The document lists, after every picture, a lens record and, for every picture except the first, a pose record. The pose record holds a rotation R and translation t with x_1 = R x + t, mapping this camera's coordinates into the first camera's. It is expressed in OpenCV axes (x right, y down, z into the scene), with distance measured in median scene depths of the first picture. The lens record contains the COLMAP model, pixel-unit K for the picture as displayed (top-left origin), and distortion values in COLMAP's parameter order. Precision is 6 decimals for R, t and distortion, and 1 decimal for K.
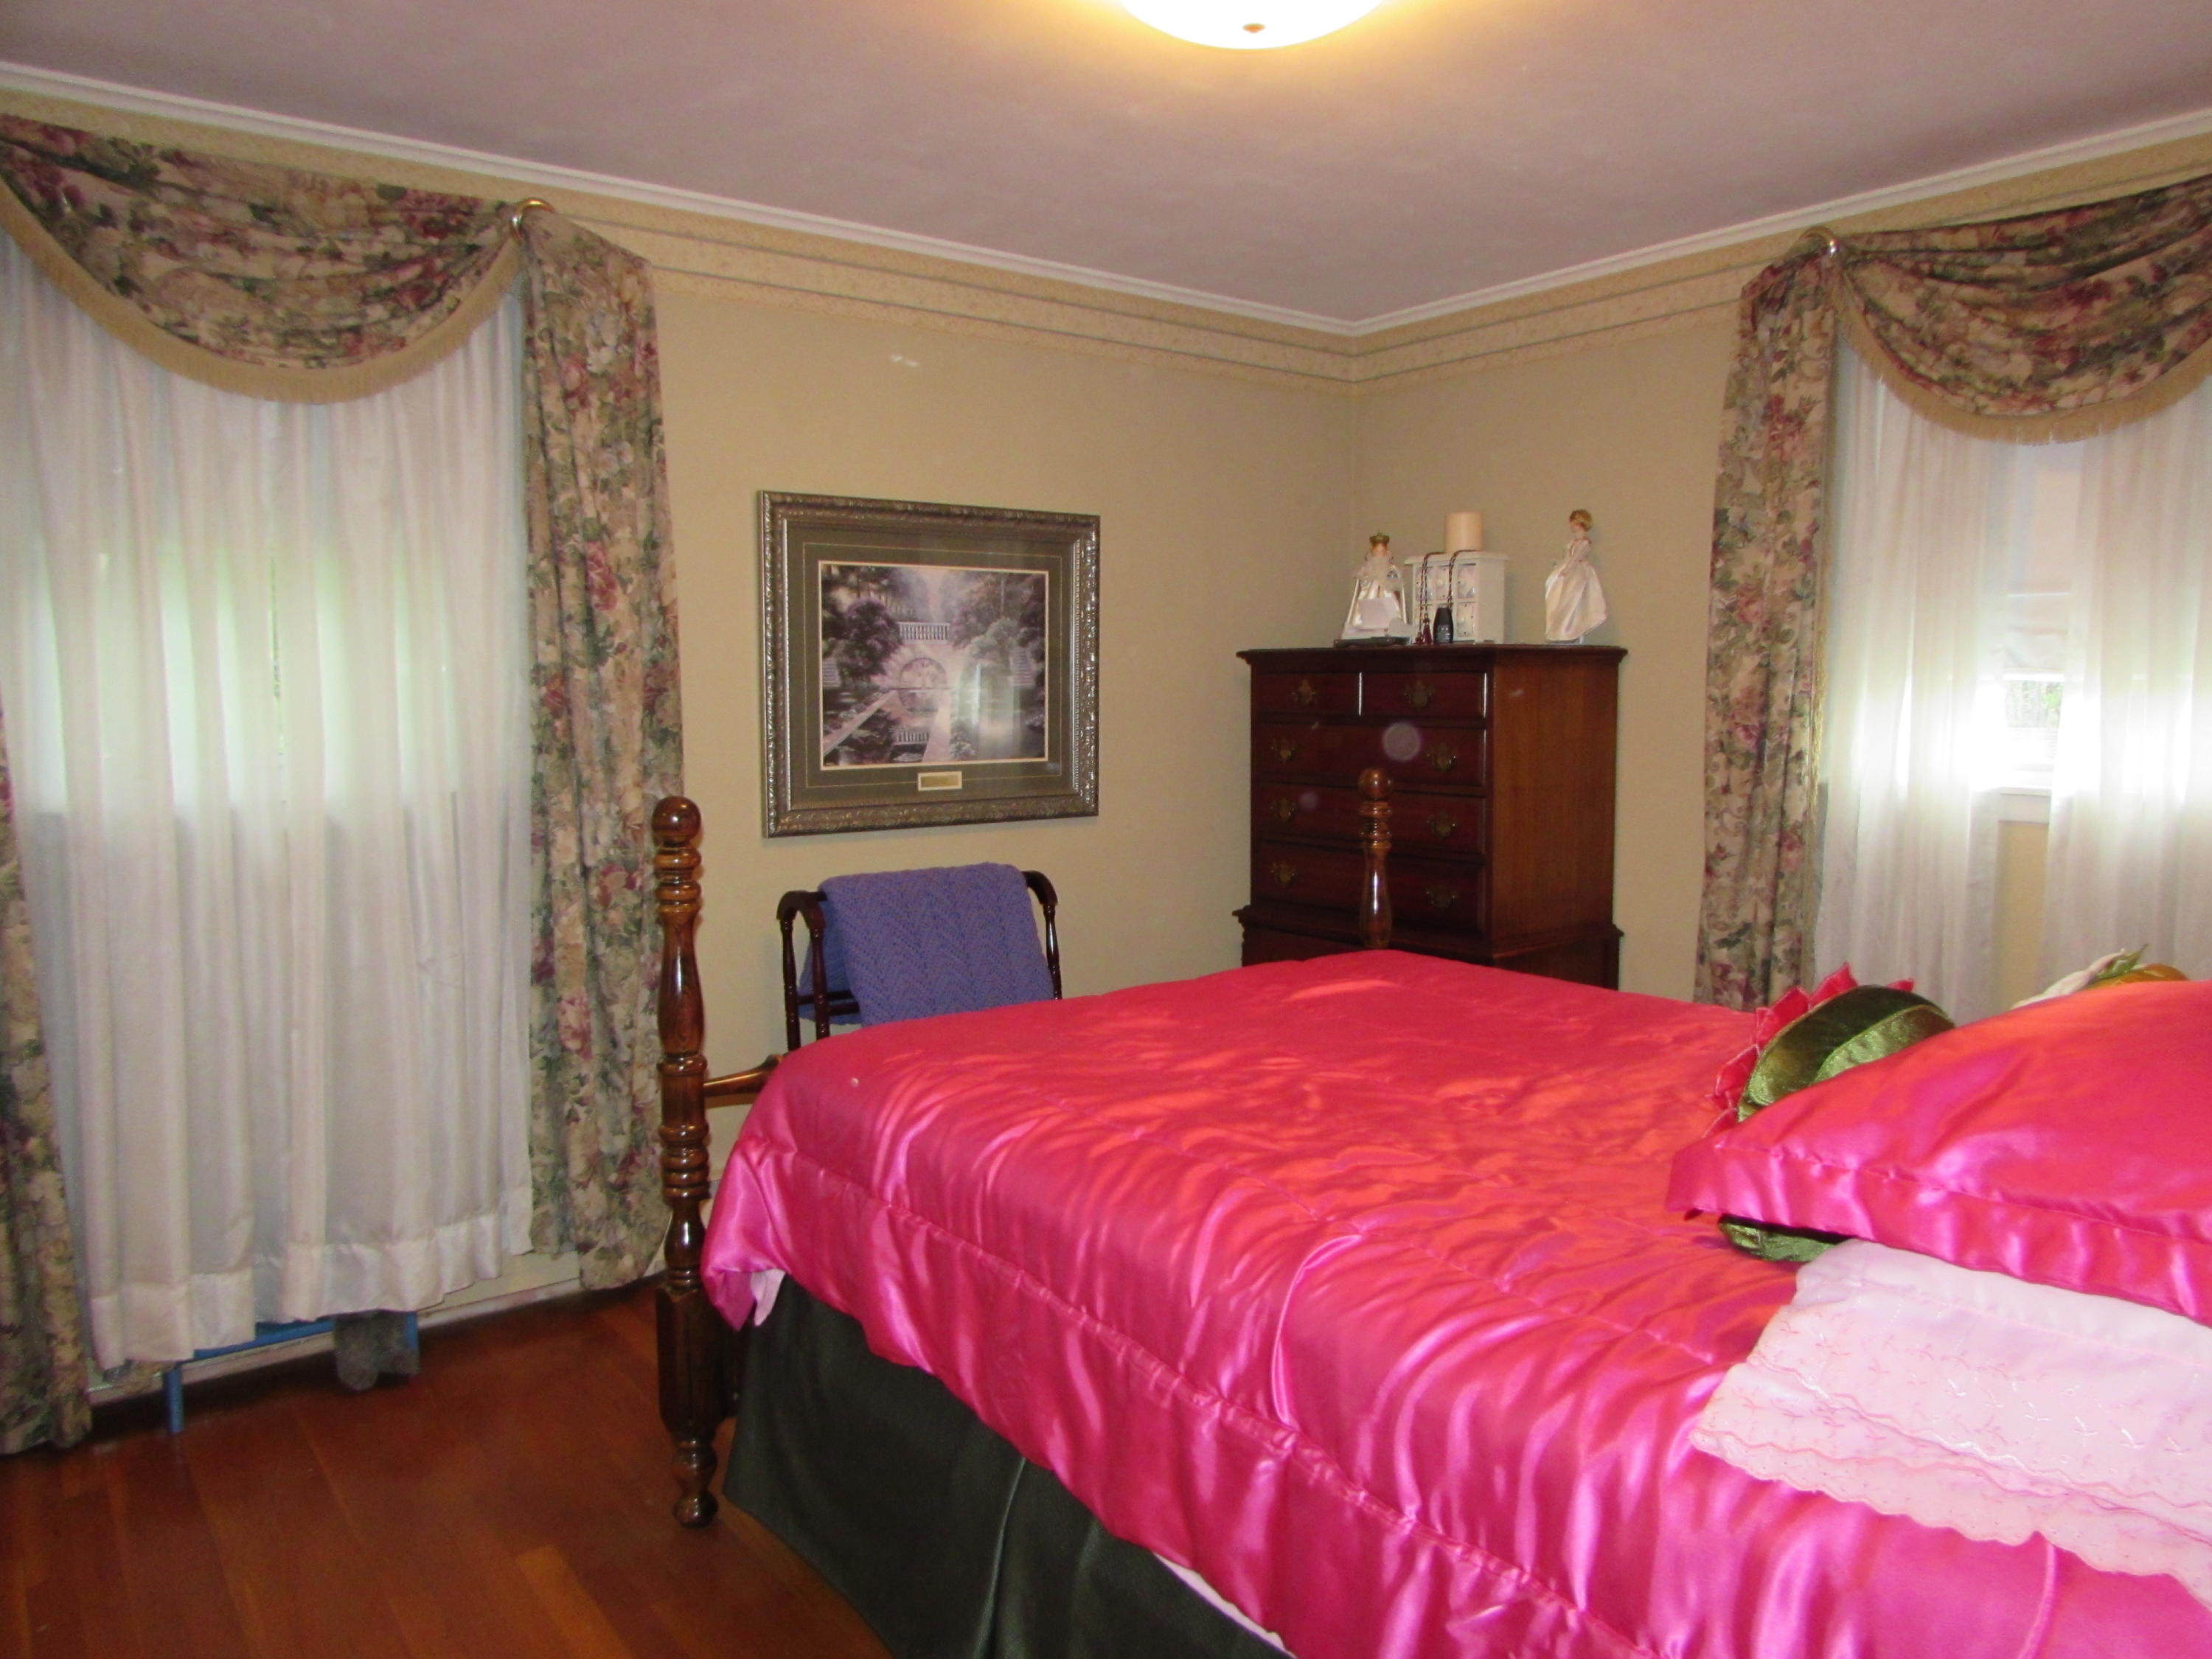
lens RADIAL K [[1578.2, 0, 1115.5], [0, 1578.2, 825.5], [0, 0, 1]] dist [-0.008222, 0.002889]
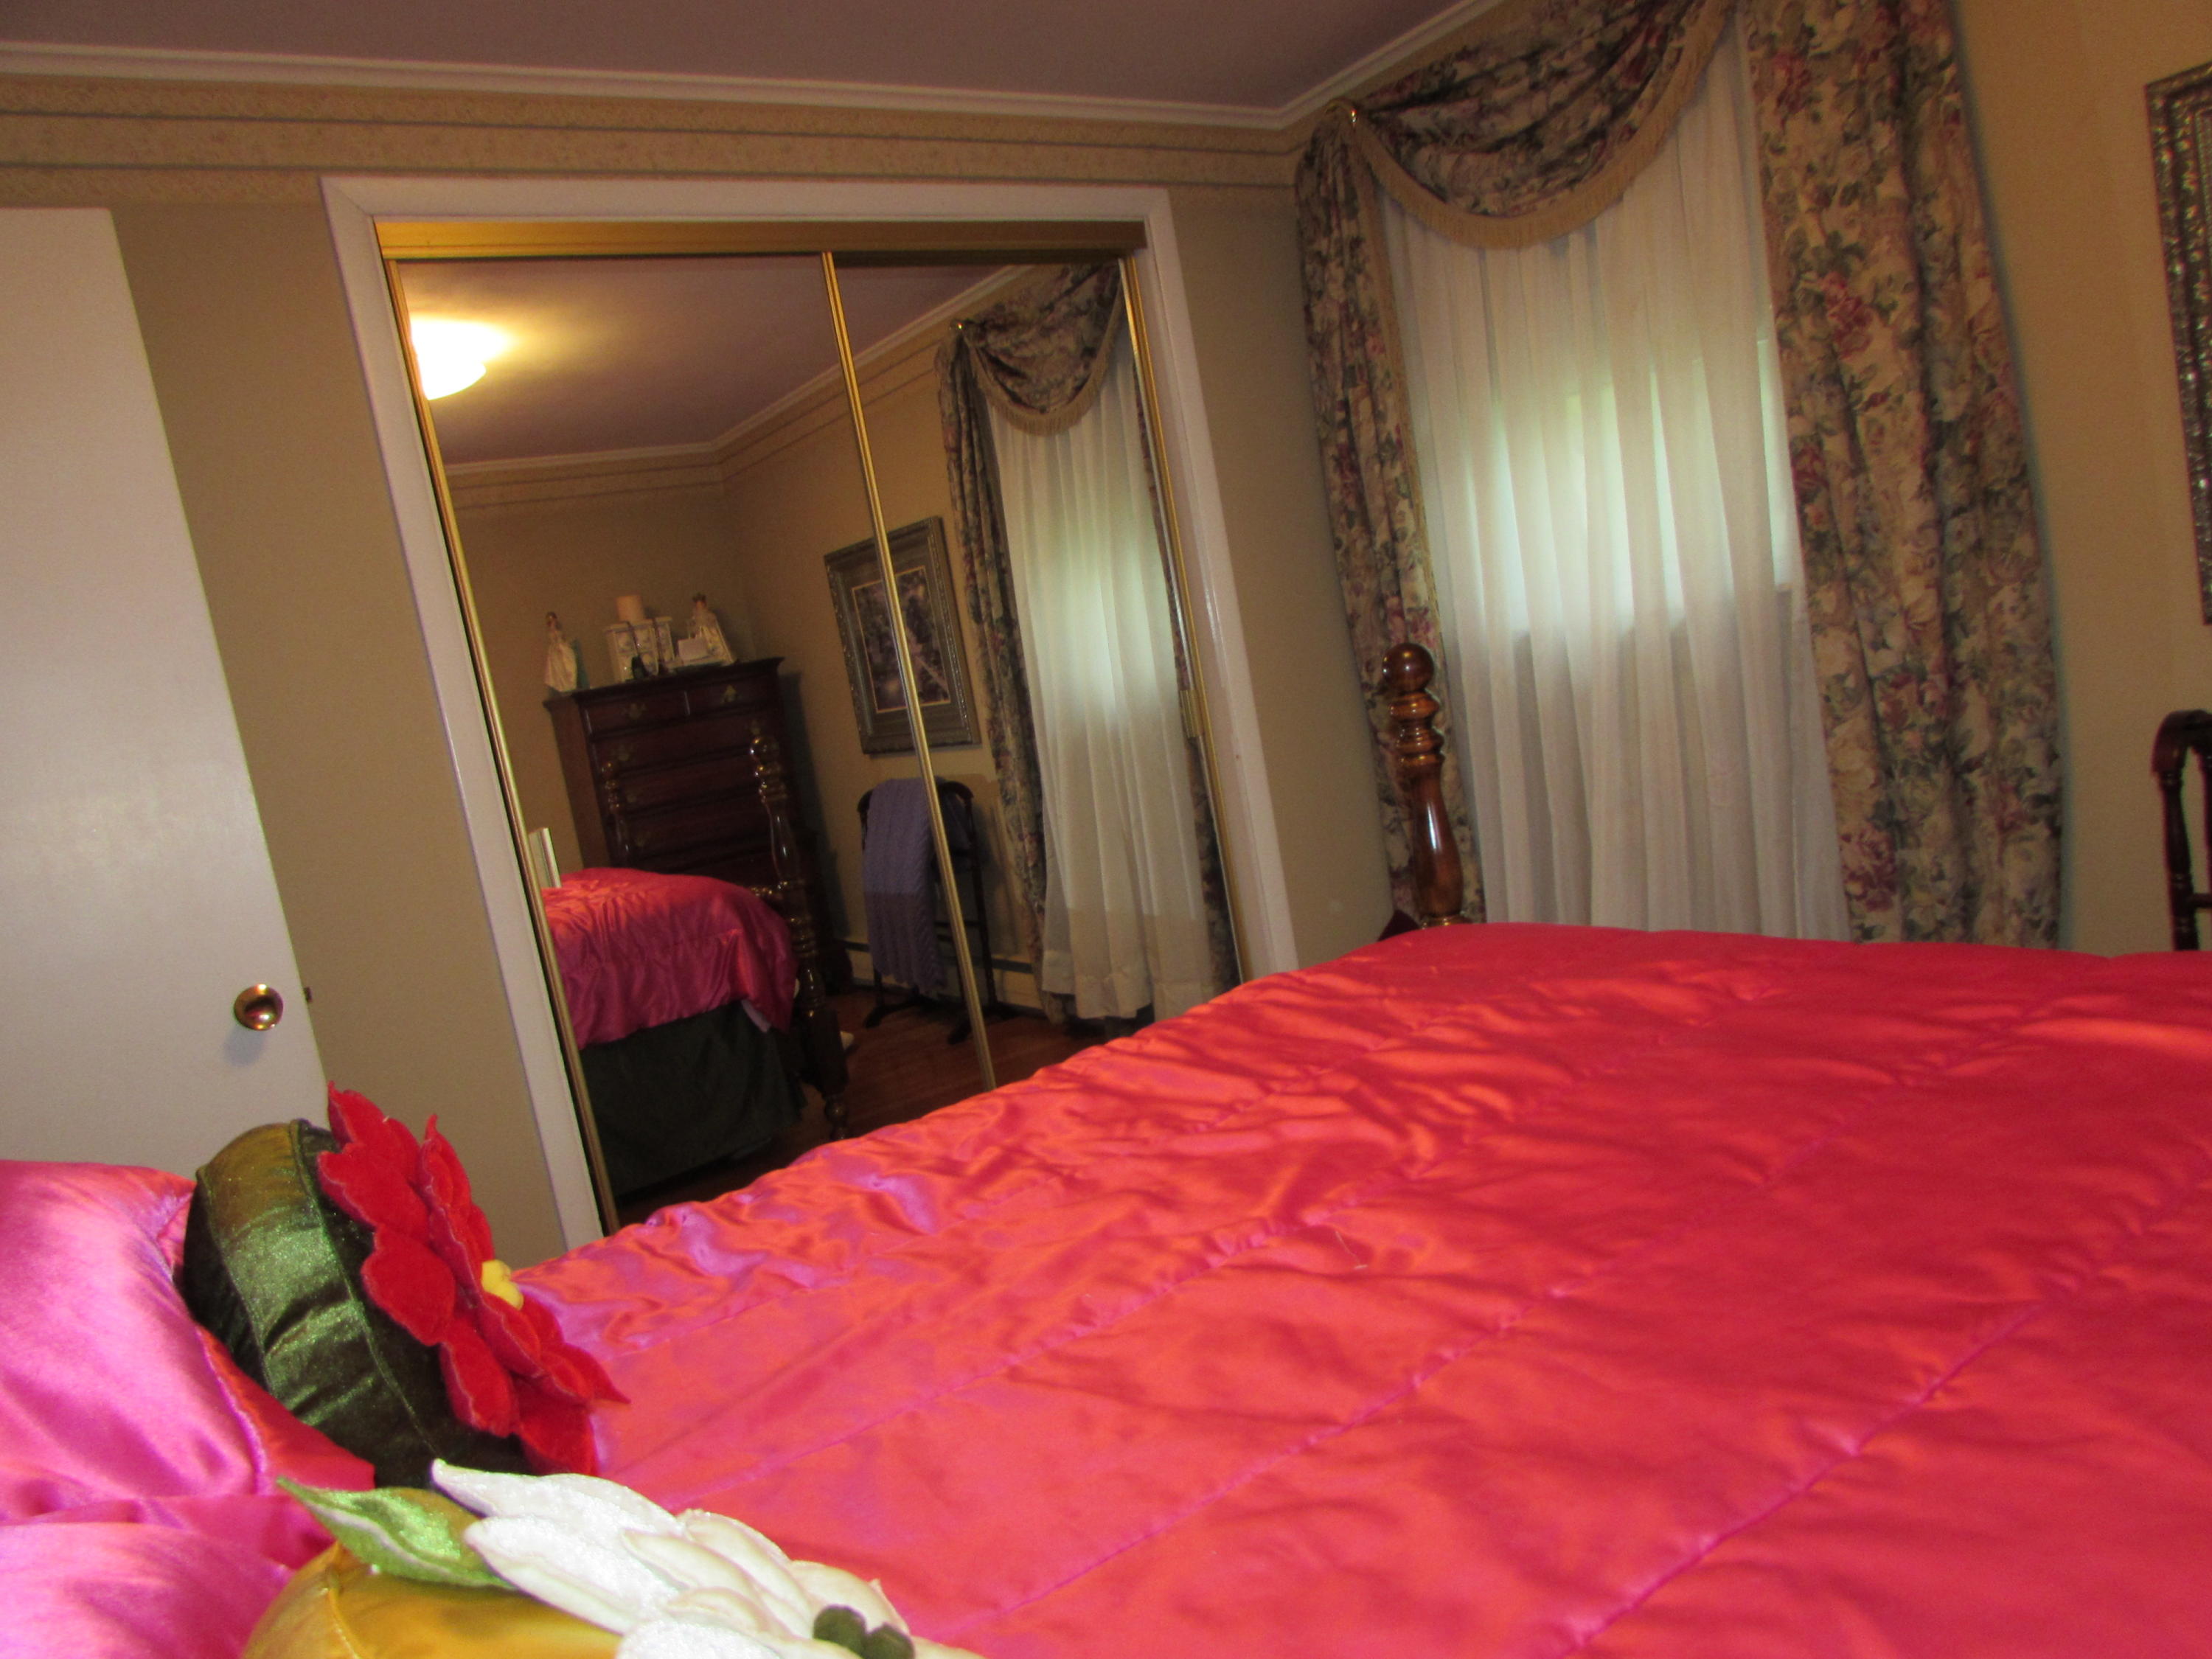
lens RADIAL K [[1578.2, 0, 1115.5], [0, 1578.2, 825.5], [0, 0, 1]] dist [-0.008222, 0.002889]
pose [[-0.056519, 0.127813, -0.990187, 0.513451], [0.082243, 0.988997, 0.122965, -0.030765], [0.995008, -0.074486, -0.066409, 0.664660]]
